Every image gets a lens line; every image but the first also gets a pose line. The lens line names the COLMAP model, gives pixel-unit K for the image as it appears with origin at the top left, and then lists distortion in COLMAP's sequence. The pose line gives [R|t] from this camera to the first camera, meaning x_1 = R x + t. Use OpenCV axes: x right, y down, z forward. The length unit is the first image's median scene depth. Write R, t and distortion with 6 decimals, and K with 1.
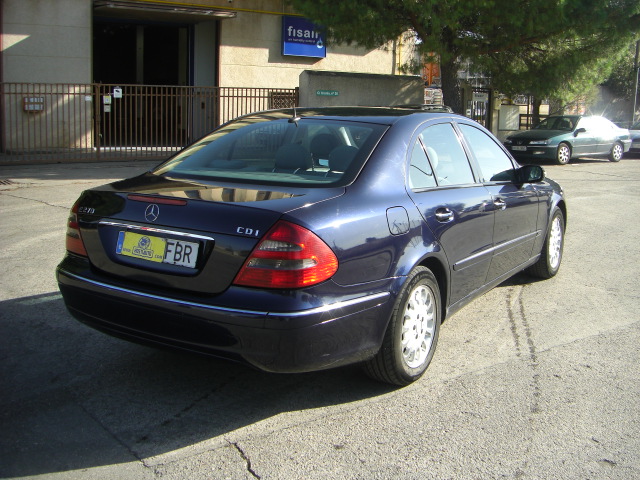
lens RADIAL K [[722.7, 0, 356.8], [0, 722.7, 204.0], [0, 0, 1]] dist [-0.174509, 0.092994]
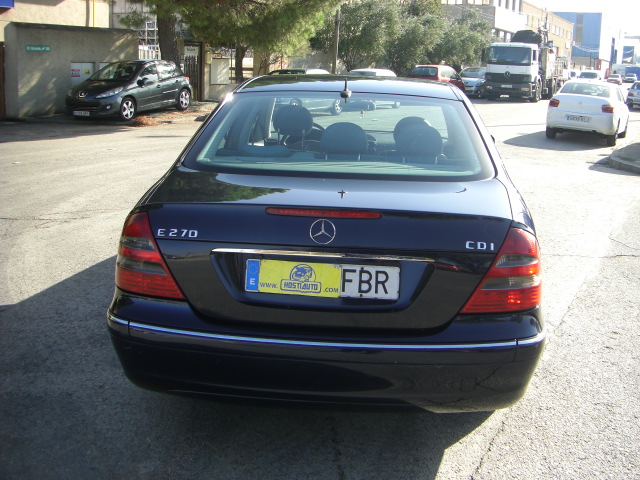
lens RADIAL K [[722.7, 0, 356.8], [0, 722.7, 204.0], [0, 0, 1]] dist [-0.174509, 0.092994]
pose [[0.893521, -0.078183, 0.442162, -0.551467], [0.048460, 0.995764, 0.078143, -0.067993], [-0.446399, -0.048395, 0.893525, 0.315375]]
